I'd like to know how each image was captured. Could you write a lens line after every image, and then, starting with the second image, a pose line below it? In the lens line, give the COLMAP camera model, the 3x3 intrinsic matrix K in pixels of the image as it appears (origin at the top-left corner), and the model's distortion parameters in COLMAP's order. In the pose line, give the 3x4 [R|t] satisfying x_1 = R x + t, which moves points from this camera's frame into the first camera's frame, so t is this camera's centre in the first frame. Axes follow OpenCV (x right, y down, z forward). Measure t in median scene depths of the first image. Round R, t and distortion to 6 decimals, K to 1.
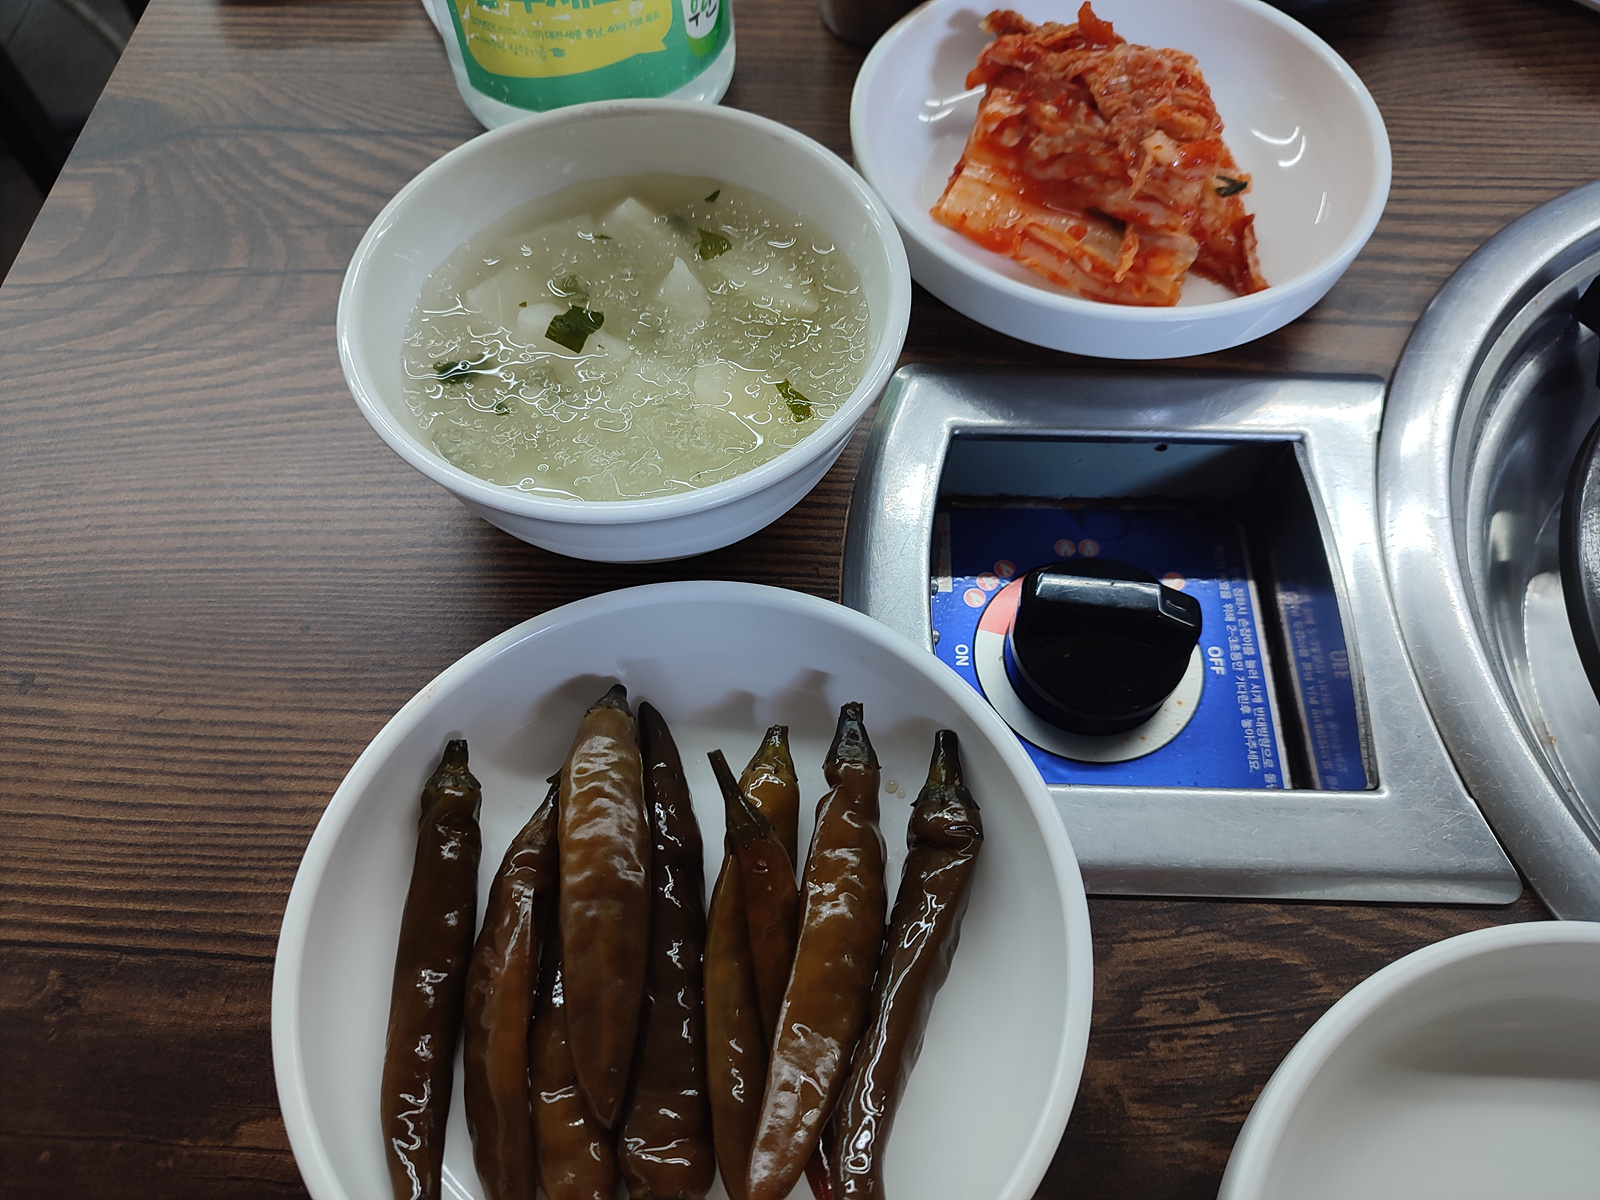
lens RADIAL K [[1166.4, 0, 800.0], [0, 1166.4, 600.0], [0, 0, 1]] dist [-0.033879, -0.003691]
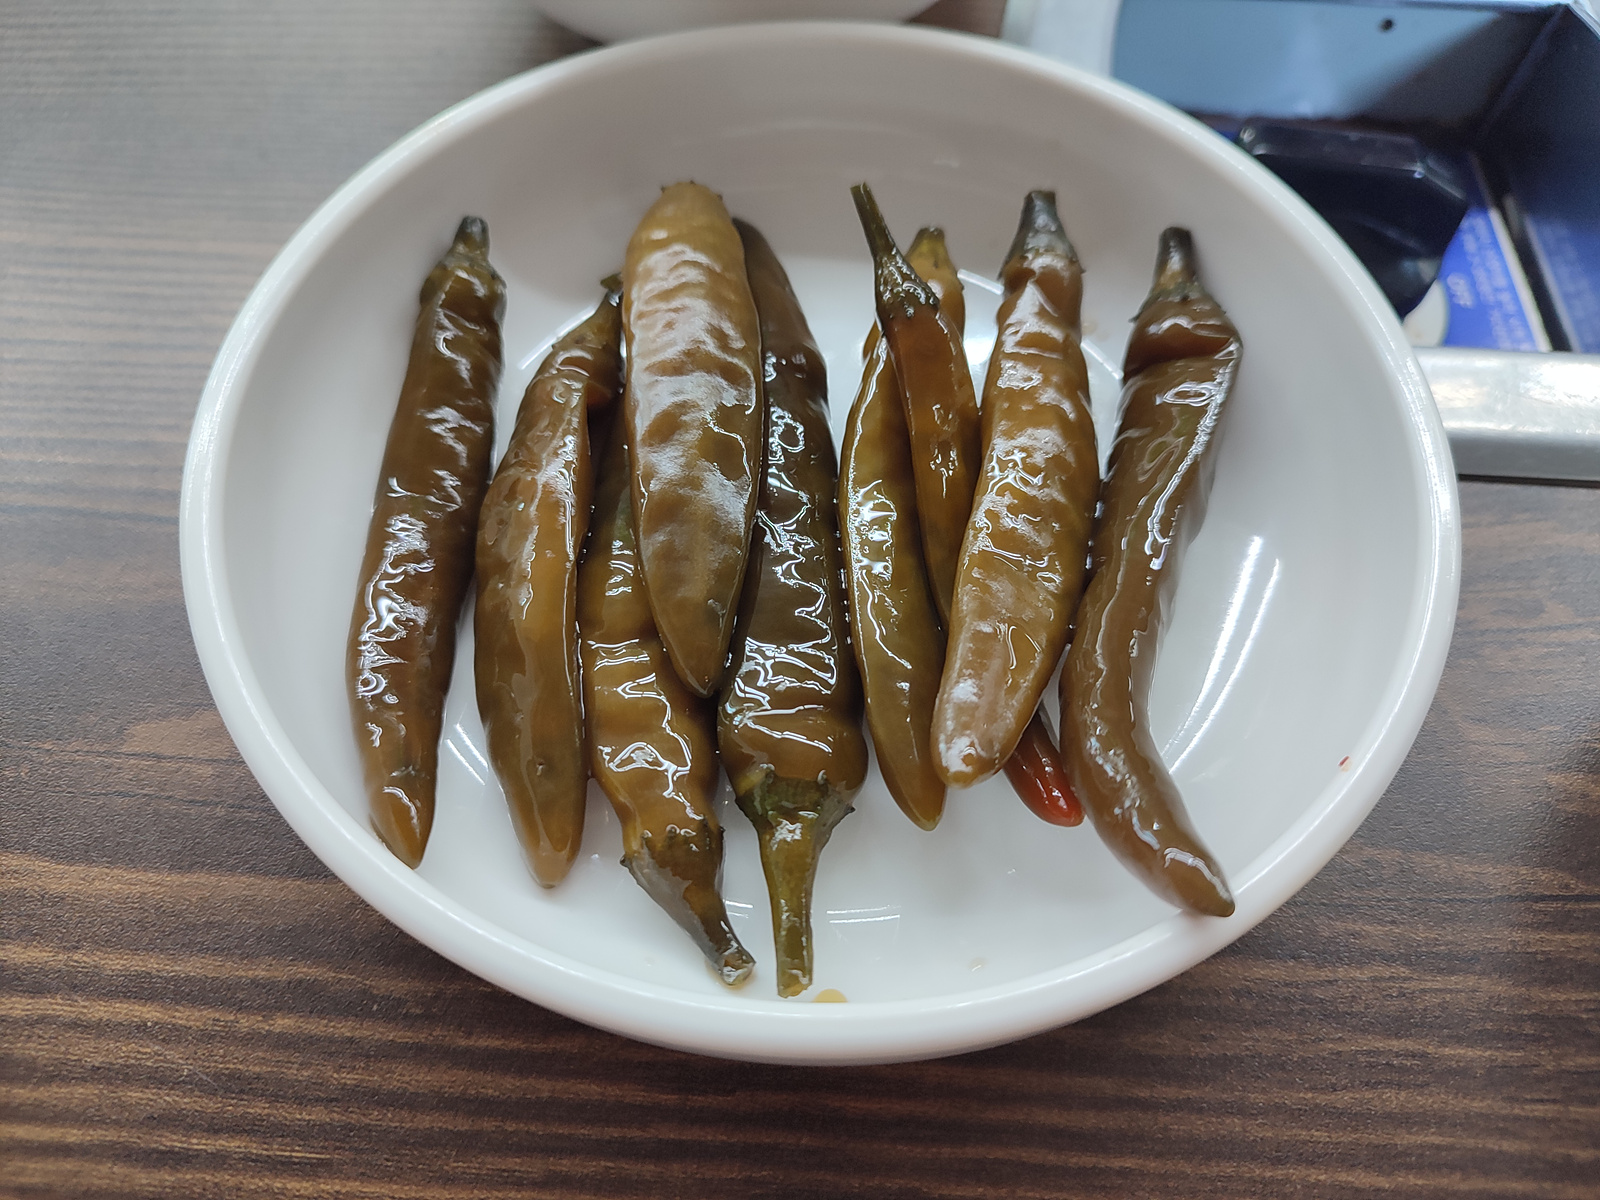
lens RADIAL K [[1211.8, 0, 800.0], [0, 1211.8, 600.0], [0, 0, 1]] dist [-0.051242, -0.001377]
pose [[0.999626, 0.026128, 0.008069, -0.105106], [-0.026161, 0.999650, 0.003959, 0.356545], [-0.007963, -0.004169, 0.999960, 0.296773]]
